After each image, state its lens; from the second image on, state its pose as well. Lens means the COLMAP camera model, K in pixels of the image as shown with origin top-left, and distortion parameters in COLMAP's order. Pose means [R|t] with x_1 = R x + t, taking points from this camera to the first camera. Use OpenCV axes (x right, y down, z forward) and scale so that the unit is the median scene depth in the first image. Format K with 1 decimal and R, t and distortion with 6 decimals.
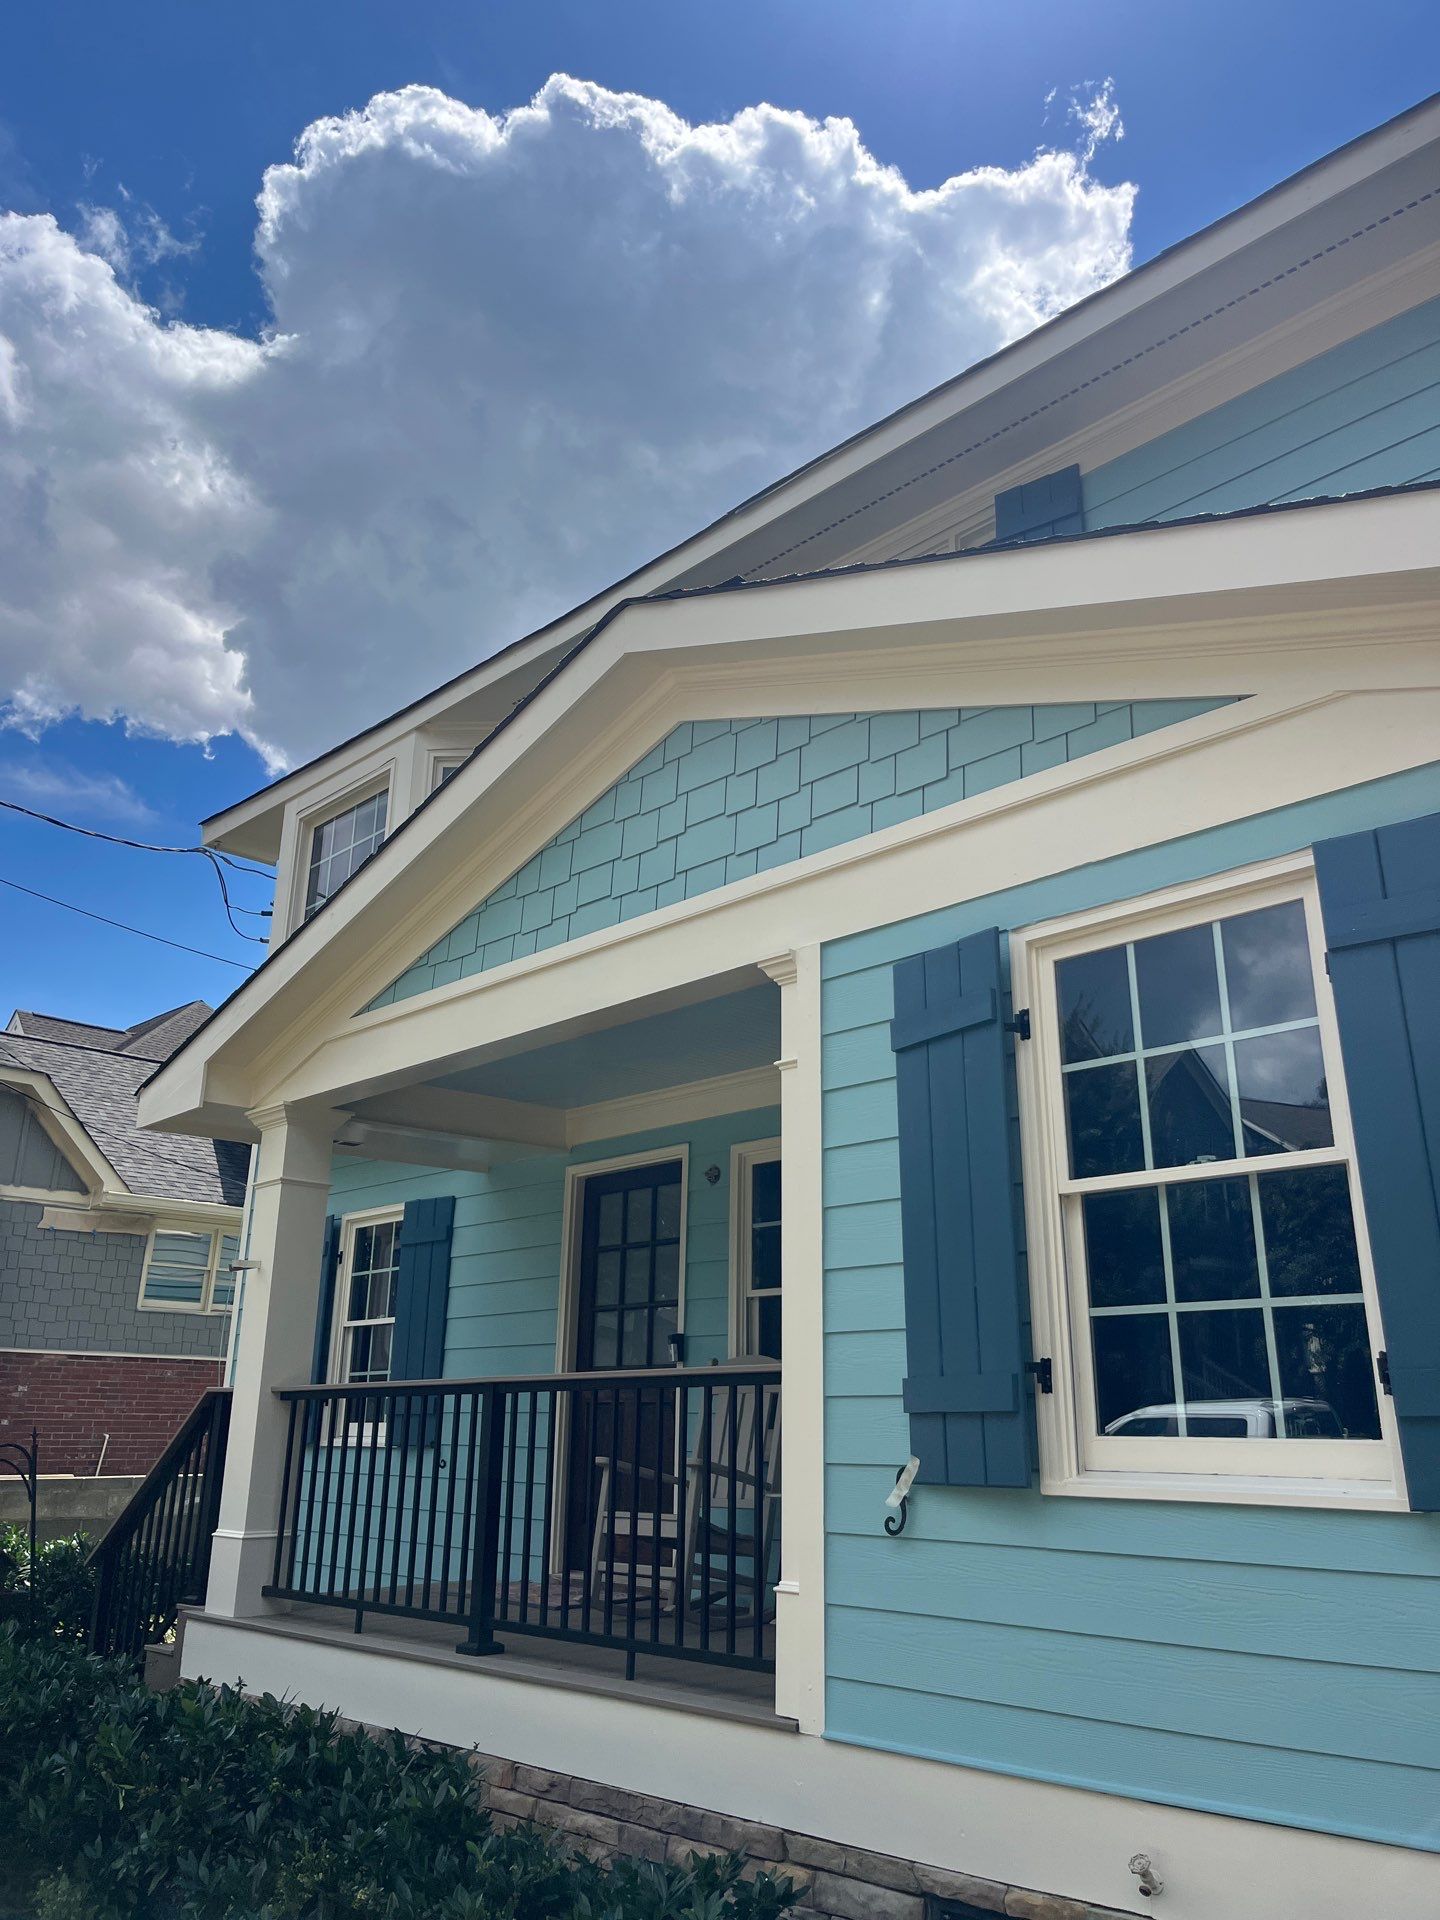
lens RADIAL K [[1453.2, 0, 691.7], [0, 1453.2, 960.2], [0, 0, 1]] dist [0.093368, -0.153344]
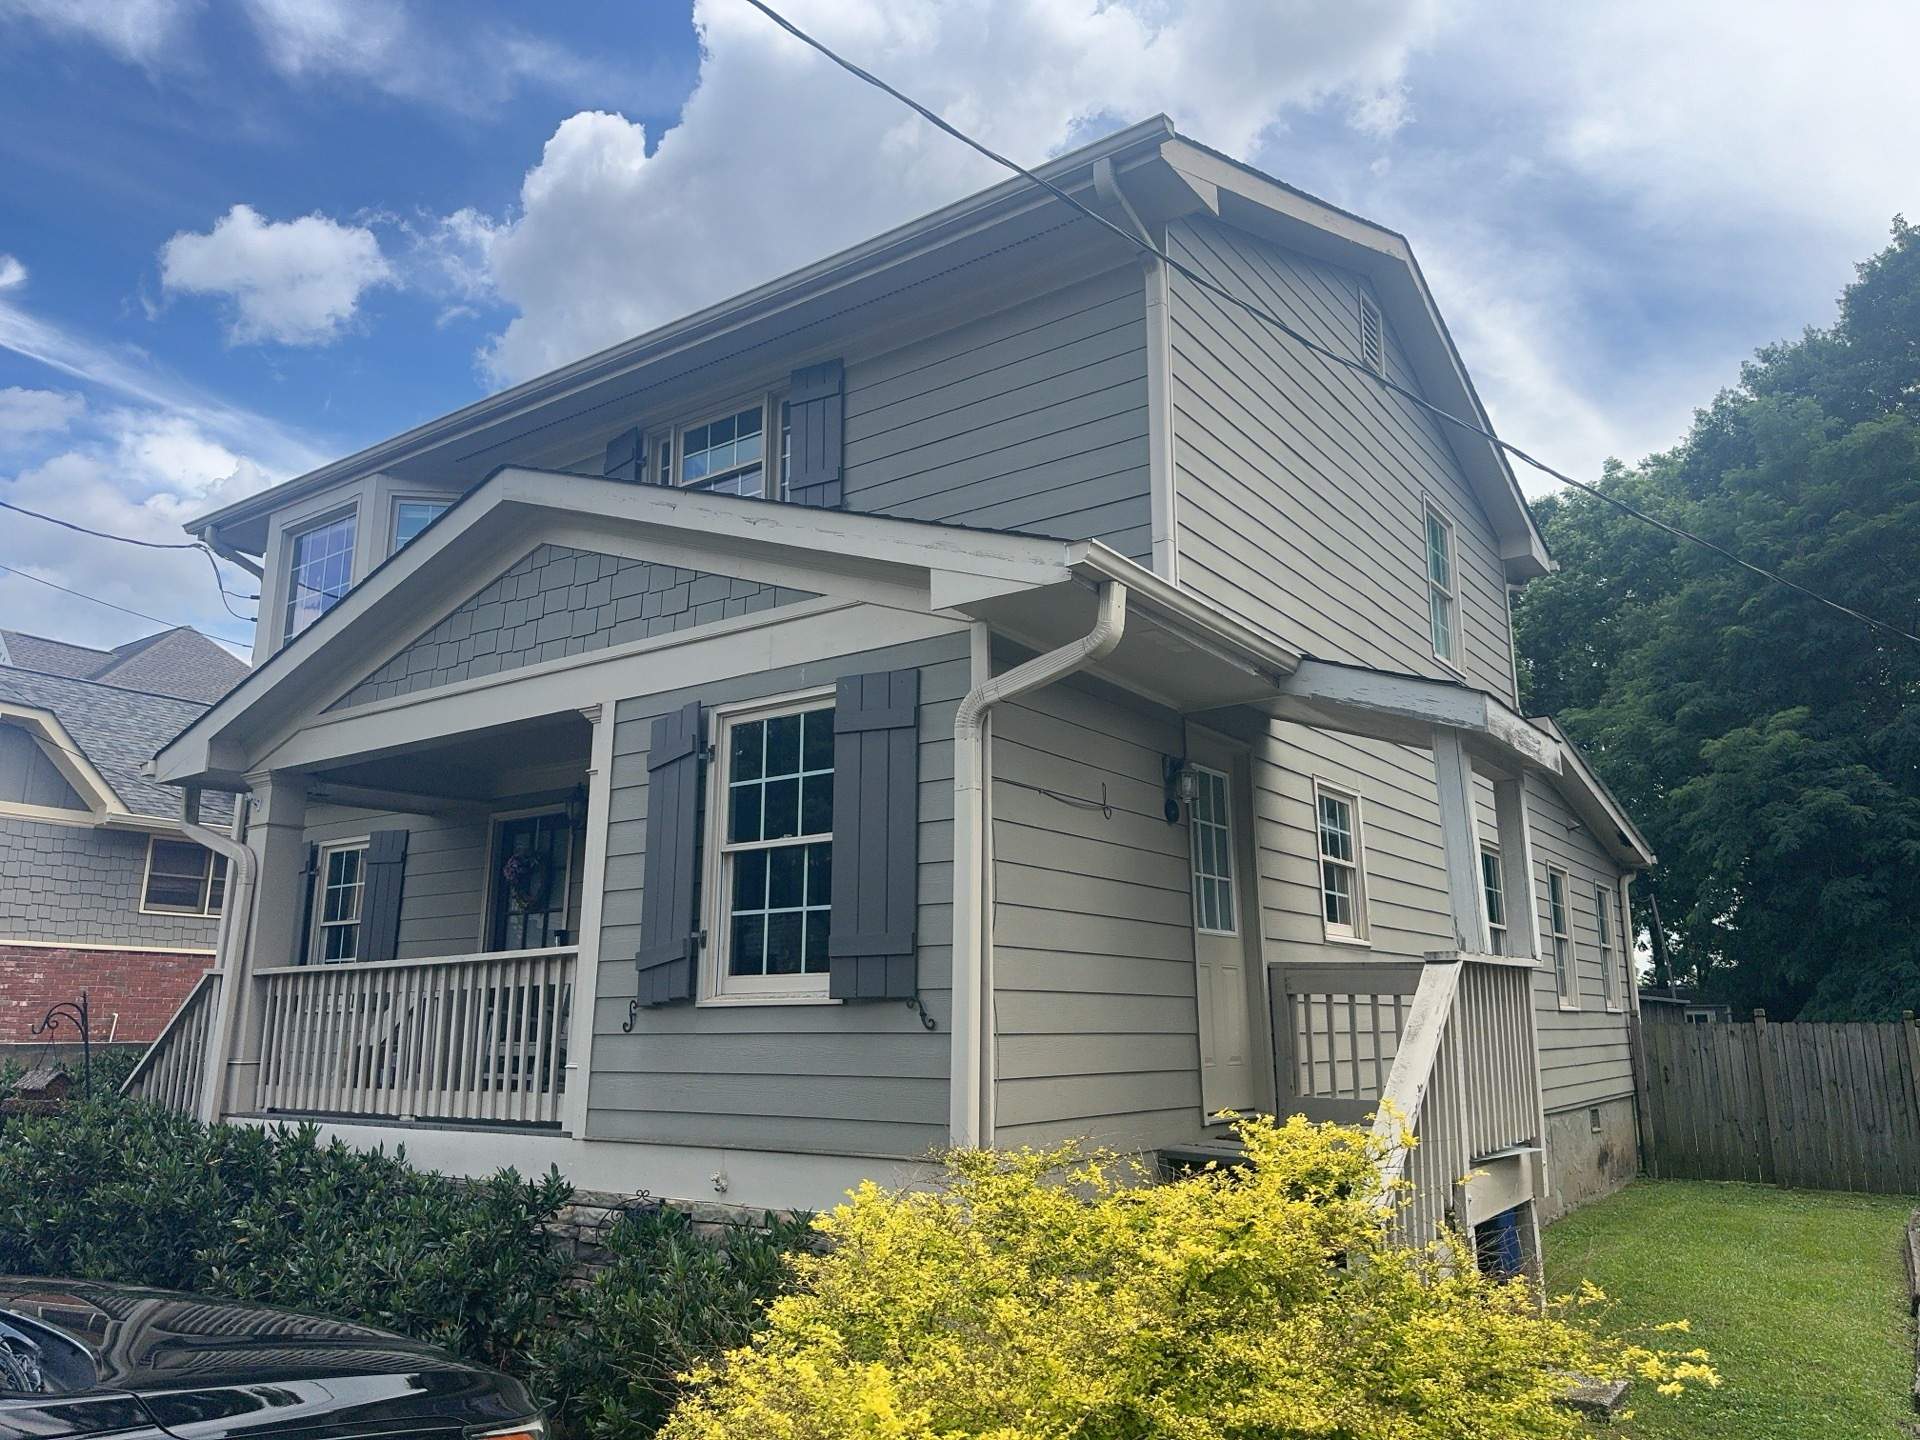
lens RADIAL K [[1328.5, 0, 954.8], [0, 1328.5, 726.7], [0, 0, 1]] dist [0.066436, -0.105899]
pose [[0.979909, 0.024969, 0.197876, 0.158299], [-0.044255, 0.994621, 0.093648, -0.133487], [-0.194474, -0.100523, 0.975743, -0.544071]]
